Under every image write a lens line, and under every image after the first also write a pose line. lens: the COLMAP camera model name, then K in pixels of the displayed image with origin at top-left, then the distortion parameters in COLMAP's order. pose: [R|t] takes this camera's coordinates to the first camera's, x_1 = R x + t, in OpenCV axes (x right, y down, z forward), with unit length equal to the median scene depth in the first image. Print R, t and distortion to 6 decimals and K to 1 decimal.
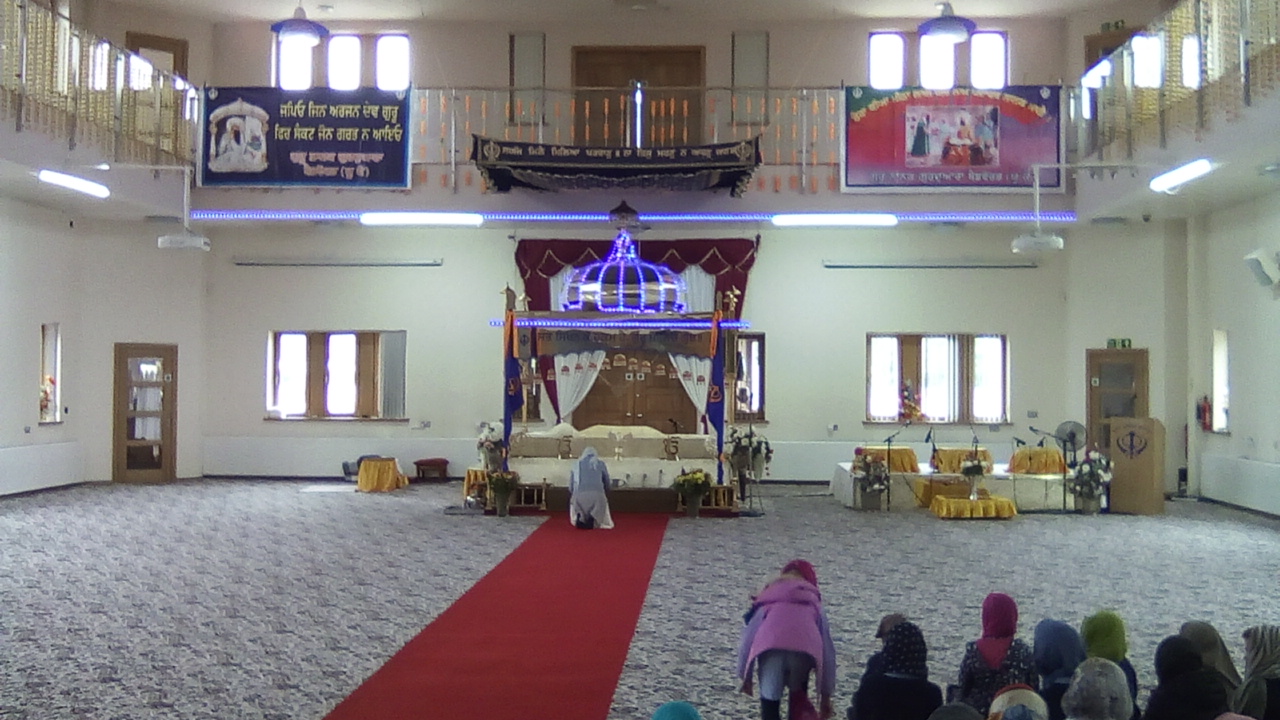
lens RADIAL K [[1364.3, 0, 640.7], [0, 1364.3, 345.3], [0, 0, 1]] dist [0.166938, -0.715489]
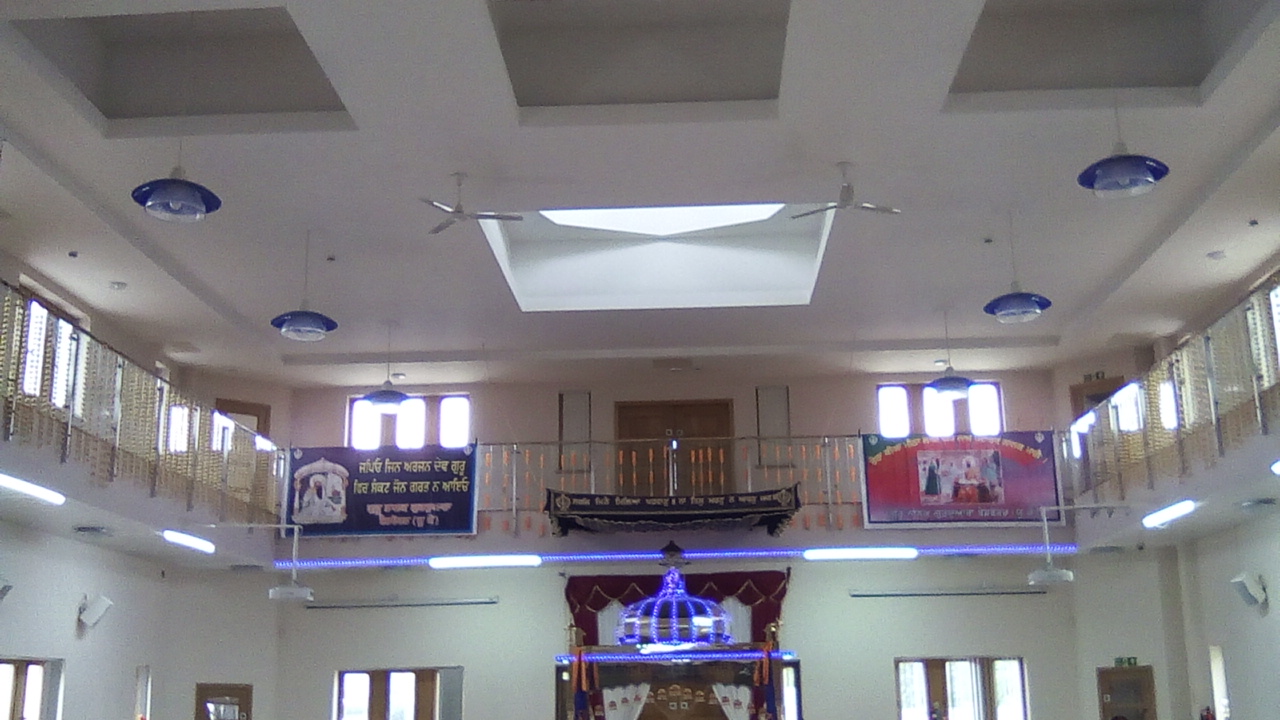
lens RADIAL K [[1364.3, 0, 640.7], [0, 1364.3, 345.3], [0, 0, 1]] dist [0.166938, -0.715489]
pose [[0.999641, -0.021870, 0.015456, -0.049921], [0.024841, 0.972885, -0.229952, -0.004918], [-0.010008, 0.230253, 0.973079, -0.115690]]
